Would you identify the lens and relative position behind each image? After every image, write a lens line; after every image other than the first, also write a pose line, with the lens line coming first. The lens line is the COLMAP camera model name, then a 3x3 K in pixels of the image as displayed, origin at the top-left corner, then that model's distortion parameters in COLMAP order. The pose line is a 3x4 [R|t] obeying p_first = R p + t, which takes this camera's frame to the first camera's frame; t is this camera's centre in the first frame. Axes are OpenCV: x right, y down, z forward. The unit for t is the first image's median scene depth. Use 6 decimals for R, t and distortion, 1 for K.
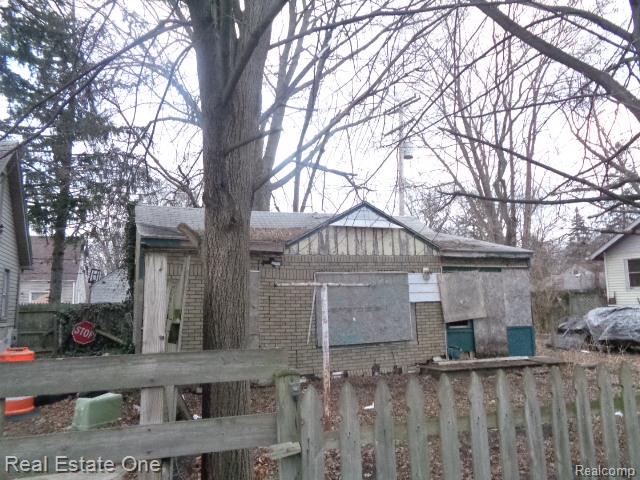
lens RADIAL K [[470.4, 0, 320.0], [0, 470.4, 240.0], [0, 0, 1]] dist [-0.012571, -0.003455]
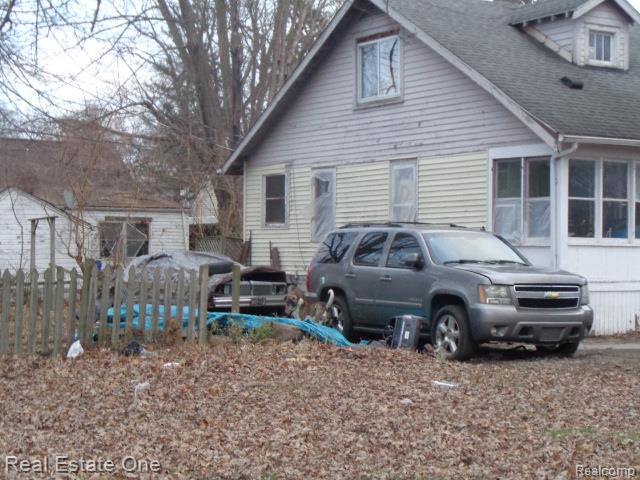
lens RADIAL K [[1316.4, 0, 320.0], [0, 1316.4, 240.0], [0, 0, 1]] dist [0.003811, -0.044474]
pose [[0.980186, 0.011386, 0.197751, 0.687088], [-0.035751, 0.992120, 0.120081, -0.130896], [-0.194826, -0.124771, 0.972870, -1.046676]]
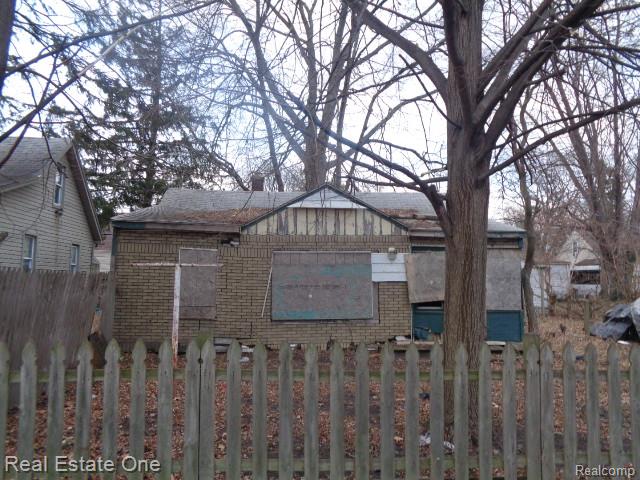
lens RADIAL K [[467.2, 0, 320.0], [0, 467.2, 240.0], [0, 0, 1]] dist [0.002079, 0.006177]
pose [[0.962420, 0.004145, -0.271535, 0.347686], [0.010639, 0.998540, 0.052952, -0.011352], [0.271358, -0.053851, 0.960971, 0.005677]]
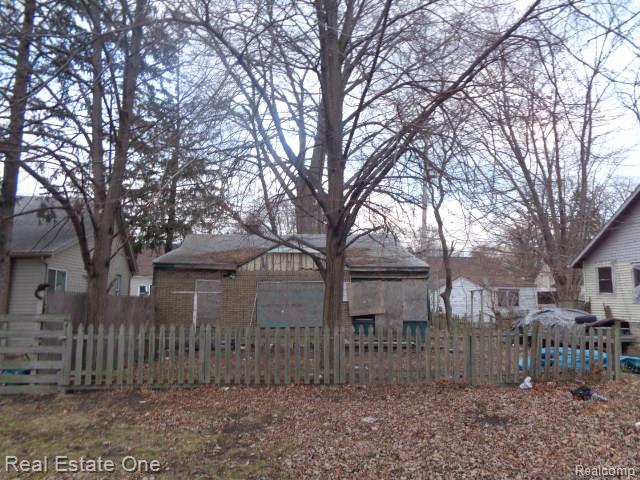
lens RADIAL K [[470.4, 0, 320.0], [0, 470.4, 240.0], [0, 0, 1]] dist [-0.012571, -0.003455]
pose [[0.955170, -0.017594, -0.295536, 0.611740], [0.019771, 0.999795, 0.004381, -0.070583], [0.295398, -0.010028, 0.955322, -0.432836]]
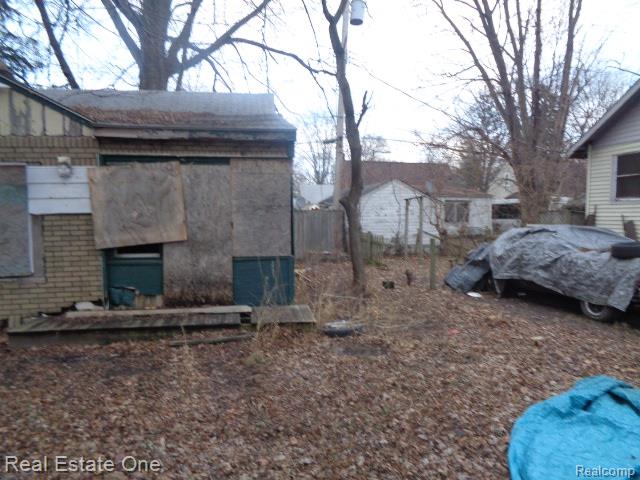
lens RADIAL K [[476.4, 0, 320.0], [0, 476.4, 240.0], [0, 0, 1]] dist [0.000152, 0.002072]
pose [[0.981443, 0.022862, -0.190387, 0.658540], [0.012278, 0.983337, 0.181376, 0.057461], [0.191361, -0.180348, 0.964809, 0.462416]]
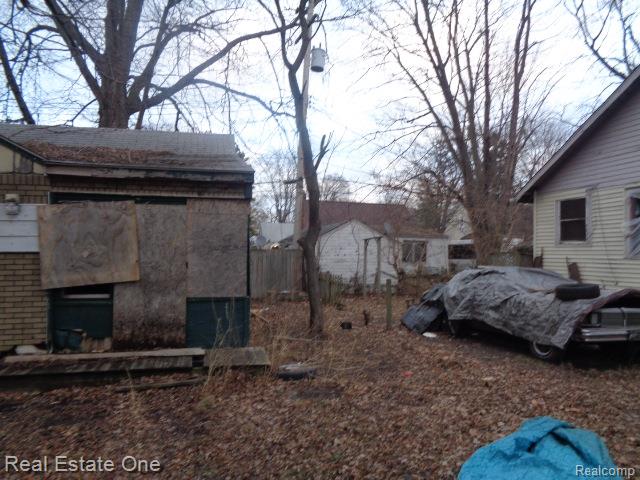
lens RADIAL K [[476.4, 0, 320.0], [0, 476.4, 240.0], [0, 0, 1]] dist [0.000152, 0.002072]
pose [[0.993451, 0.018867, -0.112688, 0.666297], [-0.007284, 0.994724, 0.102326, 0.052981], [0.114024, -0.100835, 0.988348, 0.459482]]
